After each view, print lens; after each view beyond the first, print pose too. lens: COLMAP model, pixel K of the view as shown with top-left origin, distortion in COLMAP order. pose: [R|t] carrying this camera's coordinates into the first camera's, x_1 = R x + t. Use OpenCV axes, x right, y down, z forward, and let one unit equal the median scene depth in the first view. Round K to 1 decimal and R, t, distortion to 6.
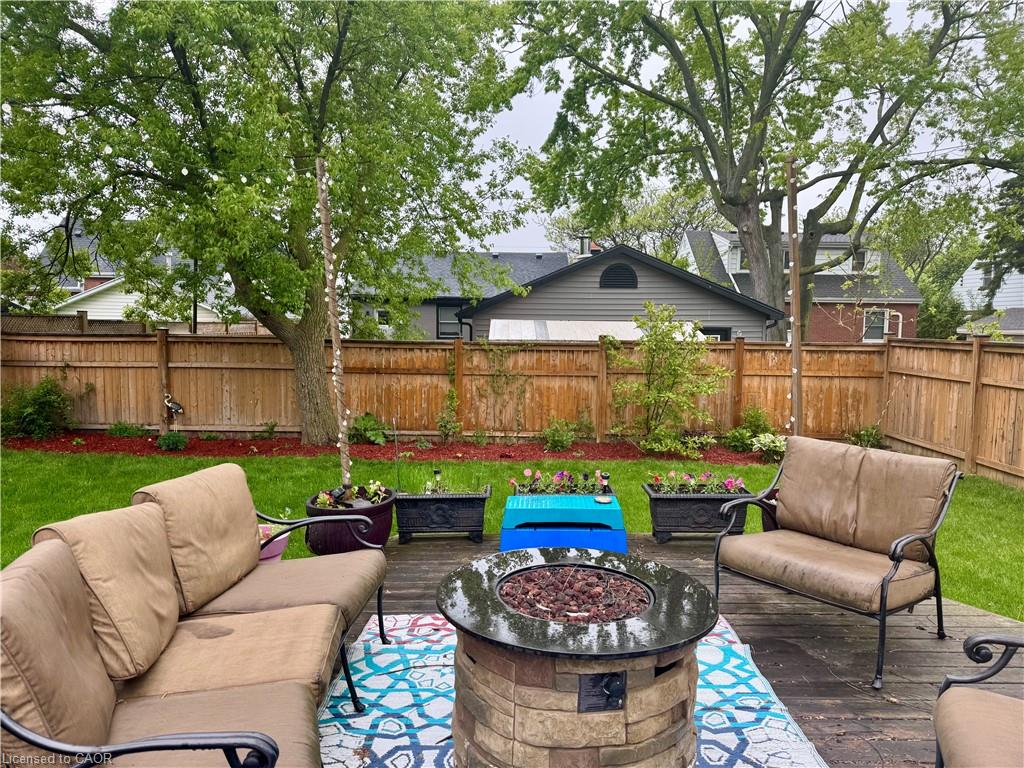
lens RADIAL K [[704.9, 0, 512.0], [0, 704.9, 384.0], [0, 0, 1]] dist [0.098494, -0.156923]
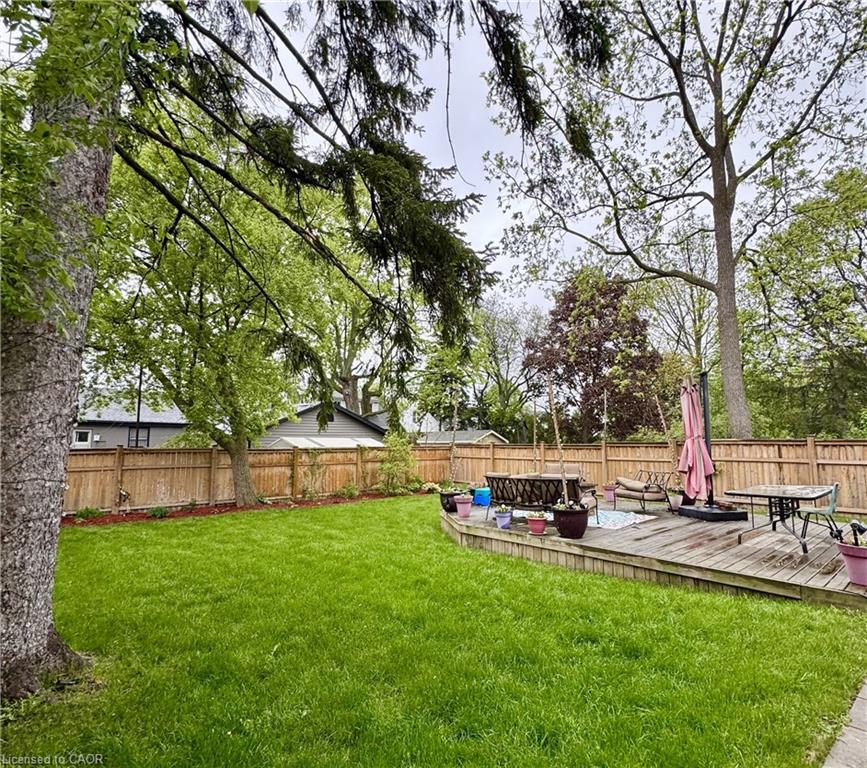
lens RADIAL K [[457.5, 0, 433.5], [0, 457.5, 384.0], [0, 0, 1]] dist [-0.012135, 0.001674]
pose [[0.742073, 0.072410, 0.666396, -0.651809], [0.065412, 0.981581, -0.179498, 0.017043], [-0.667120, 0.176791, 0.723669, -0.214594]]
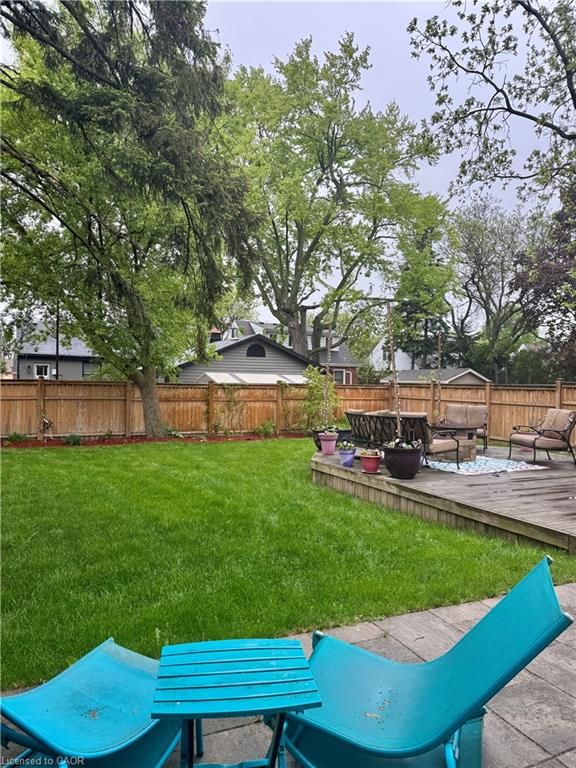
lens RADIAL K [[528.7, 0, 288.0], [0, 528.7, 384.0], [0, 0, 1]] dist [0.098494, -0.156923]
pose [[0.895393, 0.000433, 0.445277, -0.527644], [0.031765, 0.997390, -0.064846, 0.040566], [-0.444143, 0.072207, 0.893042, -0.380699]]
